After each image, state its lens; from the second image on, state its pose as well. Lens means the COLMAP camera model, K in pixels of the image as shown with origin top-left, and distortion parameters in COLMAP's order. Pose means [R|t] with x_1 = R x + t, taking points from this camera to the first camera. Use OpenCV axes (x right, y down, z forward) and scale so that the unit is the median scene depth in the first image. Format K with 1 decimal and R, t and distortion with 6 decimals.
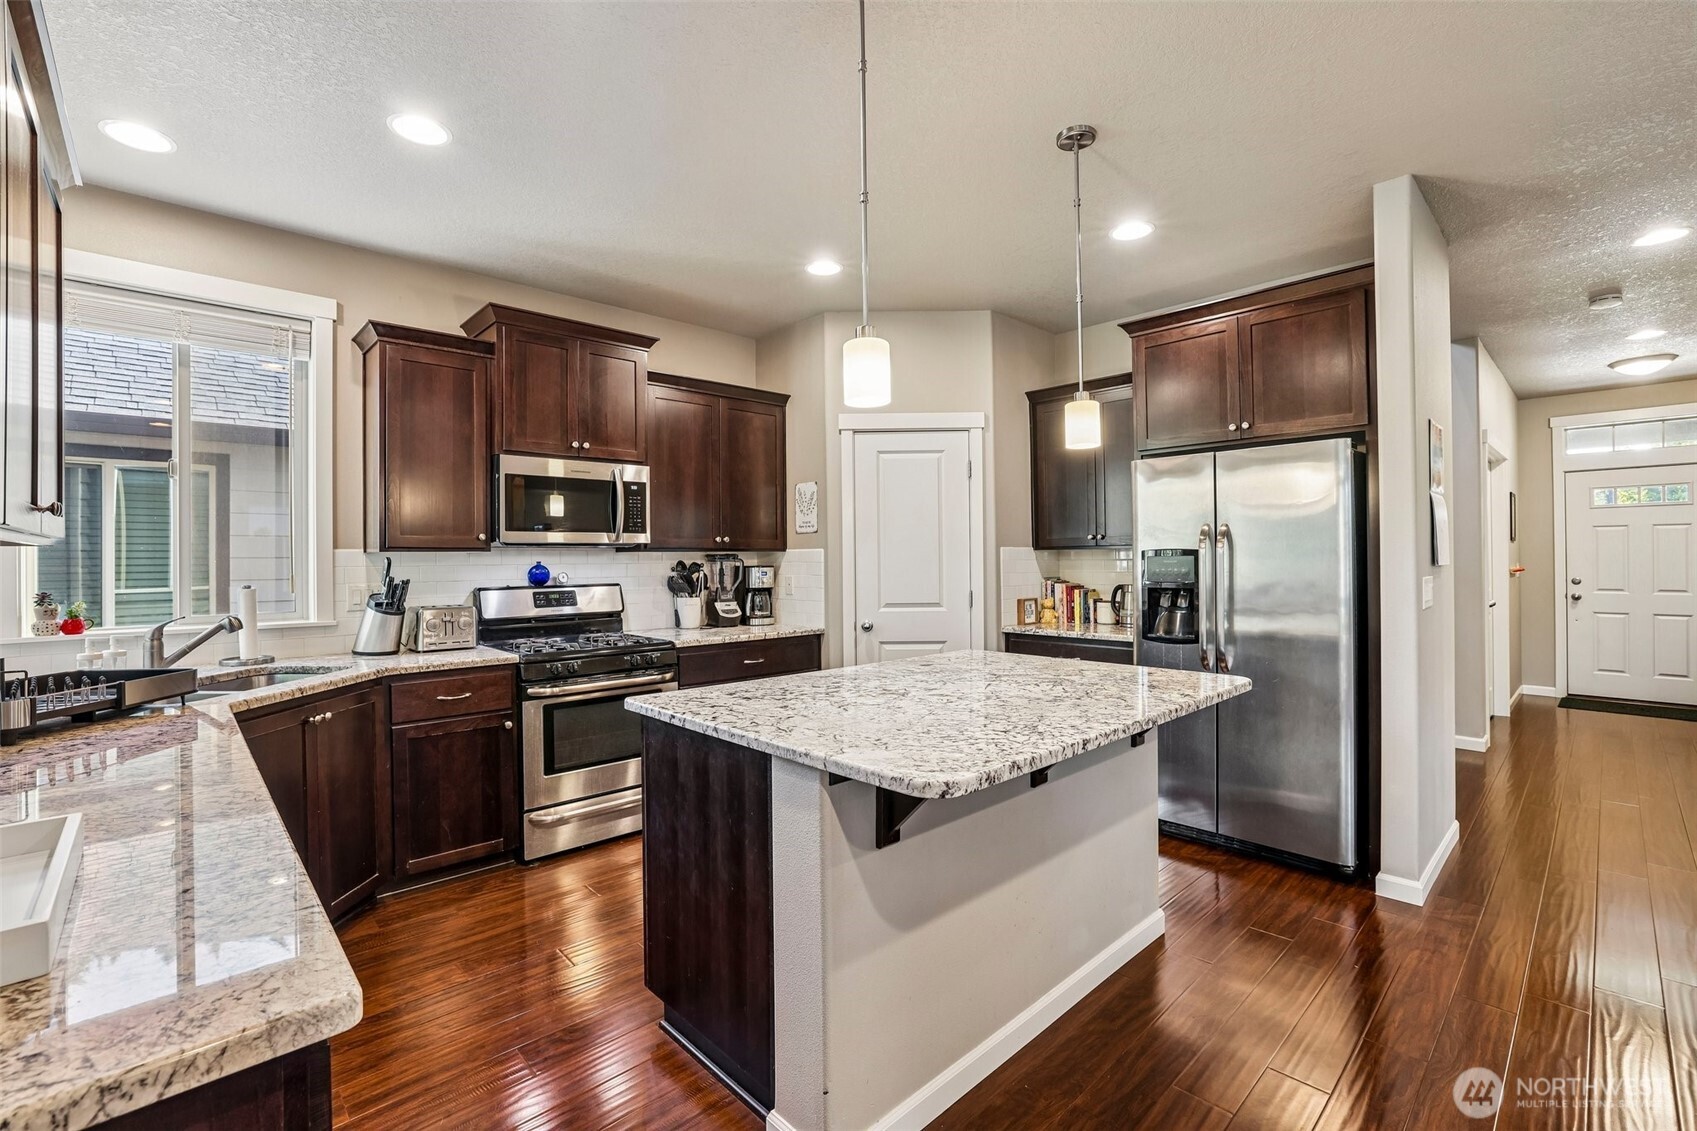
lens RADIAL K [[735.0, 0, 849.7], [0, 735.0, 560.0], [0, 0, 1]] dist [-0.047456, -0.000137]
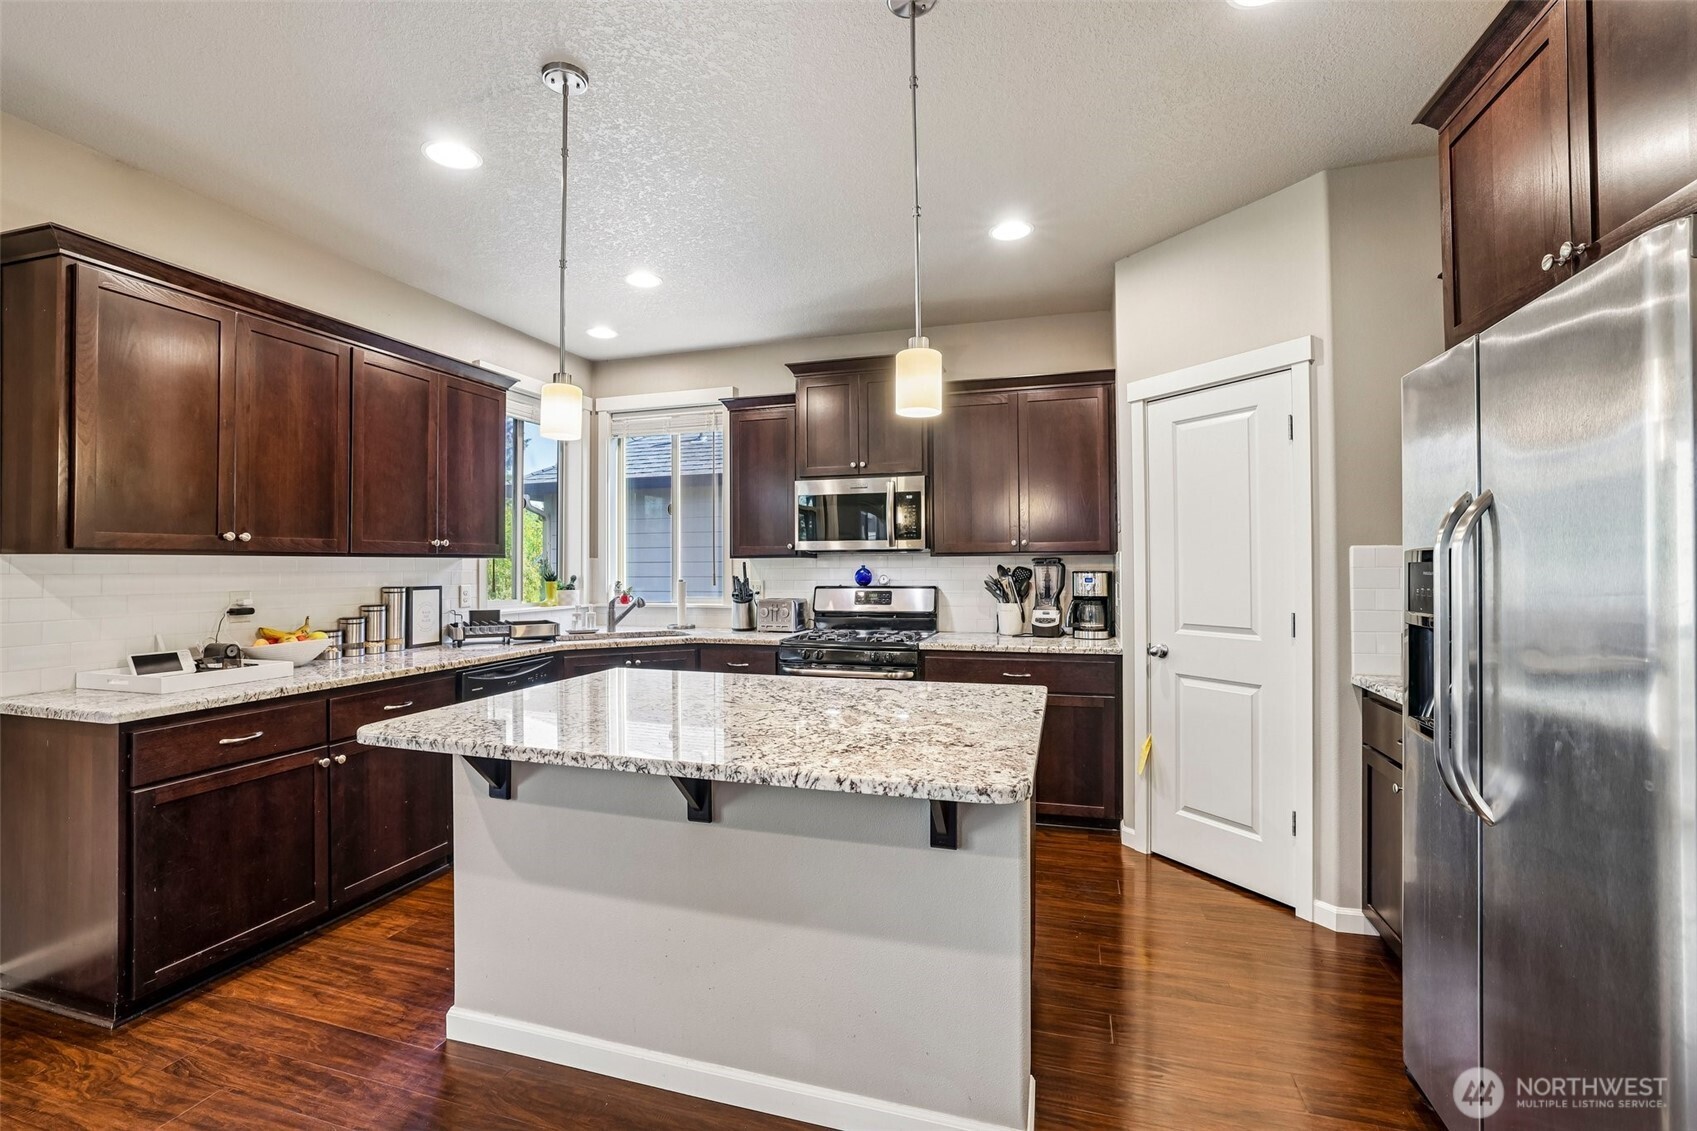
lens RADIAL K [[735.0, 0, 845.0], [0, 735.0, 559.4], [0, 0, 1]] dist [-0.047456, -0.000137]
pose [[0.498645, -0.002008, -0.866804, 0.586512], [-0.001218, 0.999995, -0.003017, -0.003738], [0.866805, 0.002560, 0.498640, 0.375198]]
